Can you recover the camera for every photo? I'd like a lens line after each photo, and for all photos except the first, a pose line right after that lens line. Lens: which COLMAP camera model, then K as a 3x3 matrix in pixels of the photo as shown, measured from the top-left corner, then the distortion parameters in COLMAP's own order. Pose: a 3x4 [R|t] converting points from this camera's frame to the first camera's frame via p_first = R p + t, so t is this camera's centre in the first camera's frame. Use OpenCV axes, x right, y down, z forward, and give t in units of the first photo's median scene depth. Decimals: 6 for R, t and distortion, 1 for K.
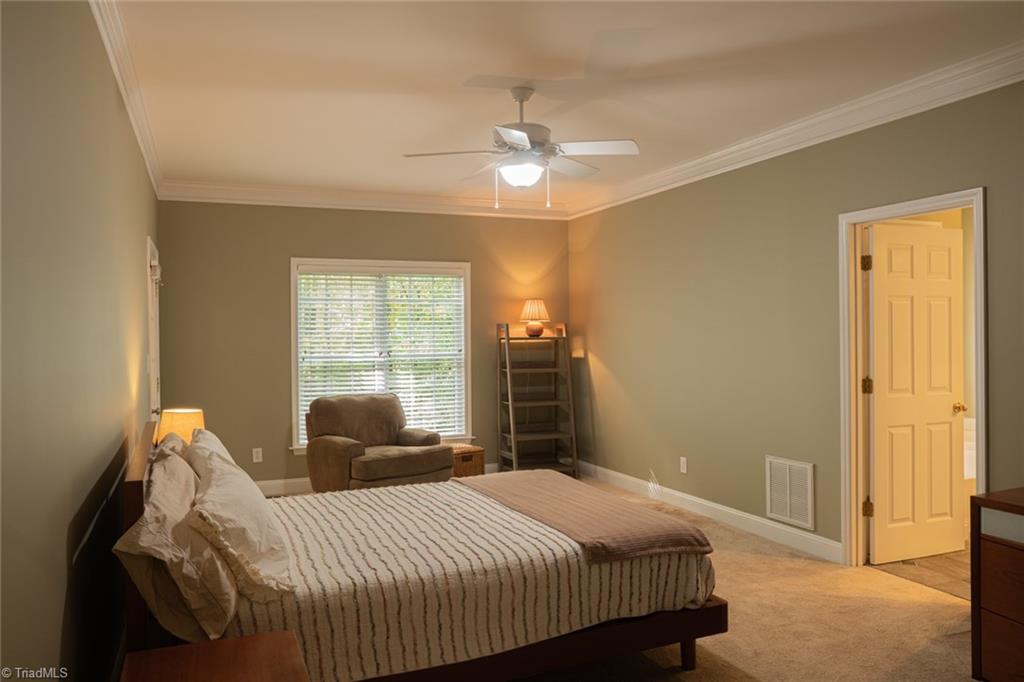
lens RADIAL K [[730.2, 0, 505.9], [0, 730.2, 339.0], [0, 0, 1]] dist [0.003927, 0.004301]
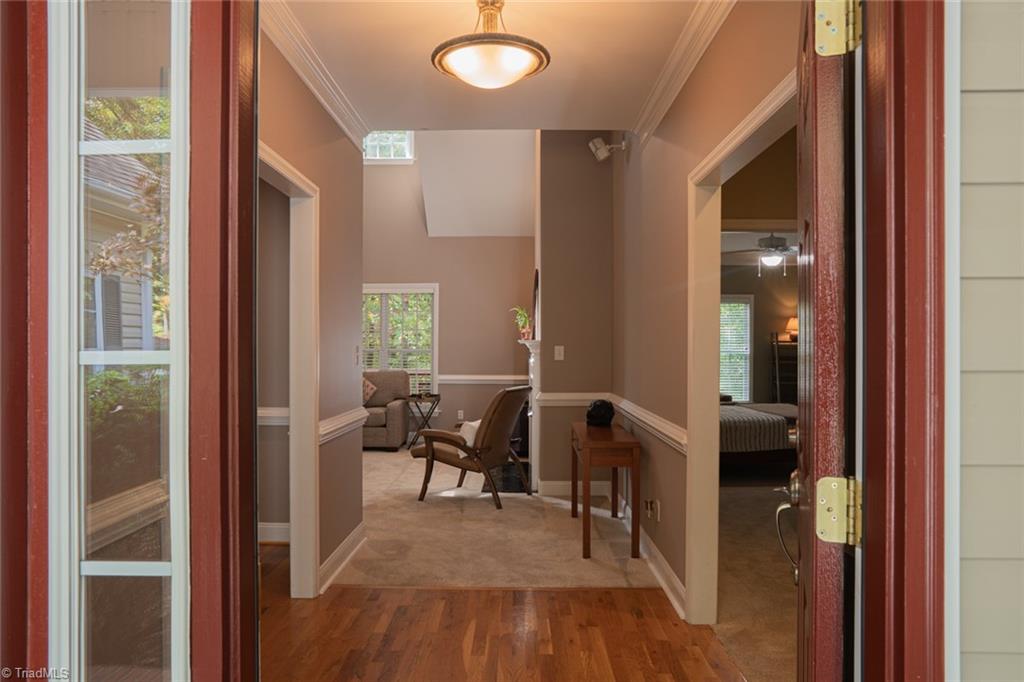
lens RADIAL K [[730.2, 0, 505.9], [0, 730.2, 339.0], [0, 0, 1]] dist [0.003927, 0.004301]
pose [[0.919648, 0.008998, -0.392640, 0.086024], [-0.013953, 0.999855, -0.009767, 0.017256], [0.392495, 0.014461, 0.919640, -0.725963]]
